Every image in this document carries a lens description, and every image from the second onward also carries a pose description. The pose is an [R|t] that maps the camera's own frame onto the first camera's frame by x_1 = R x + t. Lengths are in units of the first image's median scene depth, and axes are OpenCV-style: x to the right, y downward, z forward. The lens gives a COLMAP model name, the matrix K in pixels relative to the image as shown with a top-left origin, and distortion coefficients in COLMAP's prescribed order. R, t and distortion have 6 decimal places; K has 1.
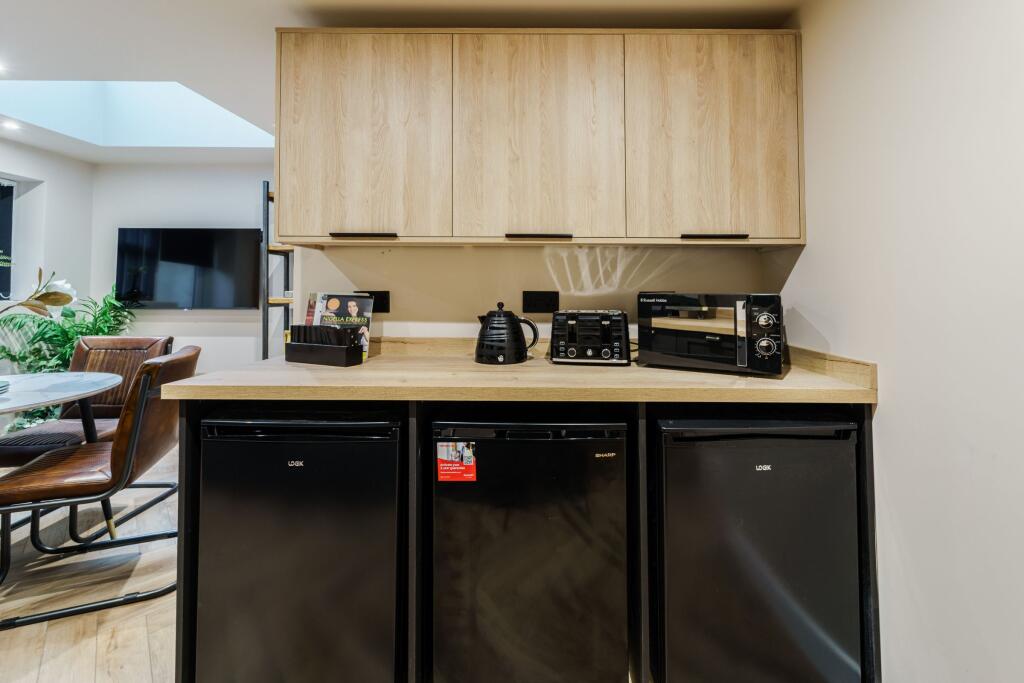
lens RADIAL K [[416.9, 0, 513.0], [0, 416.9, 280.3], [0, 0, 1]] dist [0.000195, 0.000051]
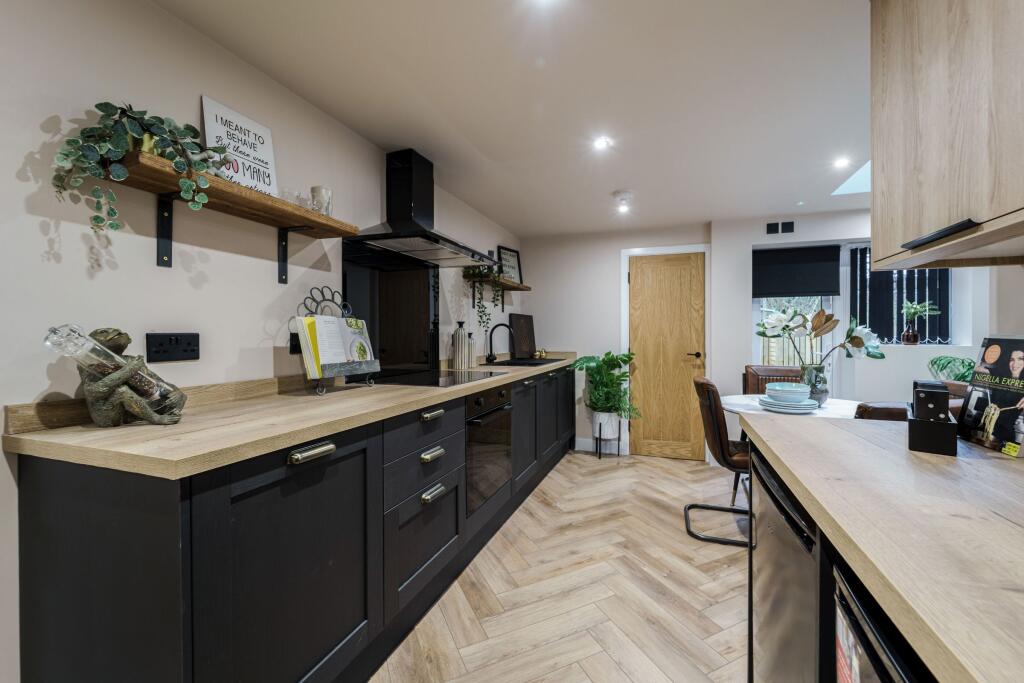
lens RADIAL K [[412.9, 0, 516.5], [0, 412.9, 337.3], [0, 0, 1]] dist [-0.001084, -0.000314]
pose [[-0.337595, -0.000292, -0.941291, 0.370888], [0.022932, 0.999701, -0.008535, 0.024274], [0.941012, -0.024467, -0.337487, 0.596672]]
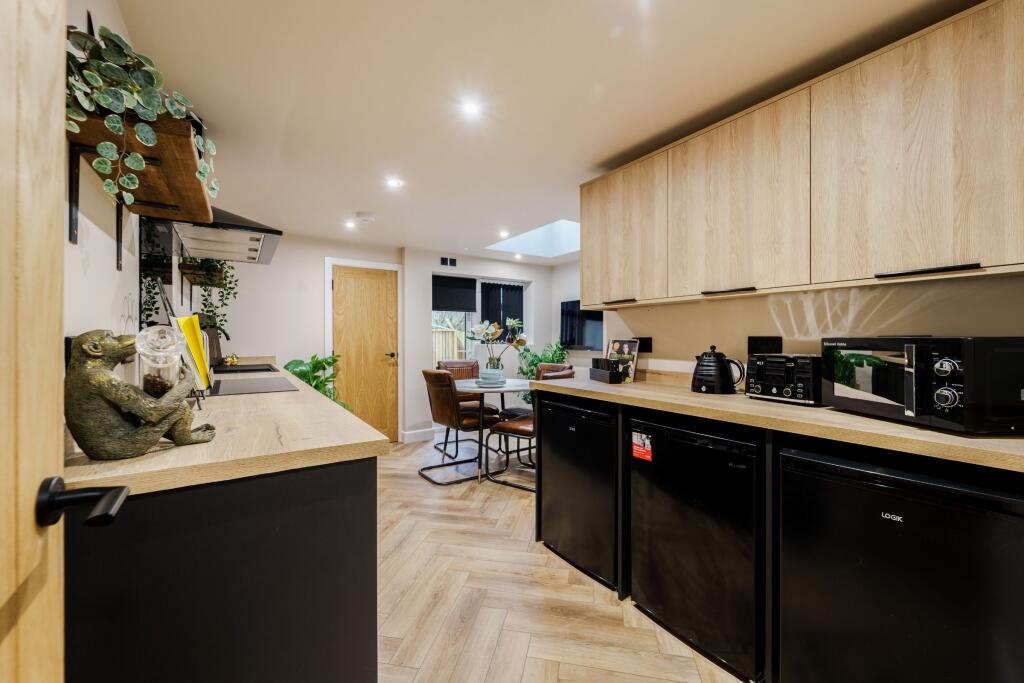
lens RADIAL K [[412.9, 0, 516.5], [0, 412.9, 337.3], [0, 0, 1]] dist [-0.001084, -0.000314]
pose [[0.555362, -0.007953, -0.831570, 0.688822], [0.024659, 0.999672, 0.006908, 0.005409], [0.831243, -0.024342, 0.555376, -0.180339]]
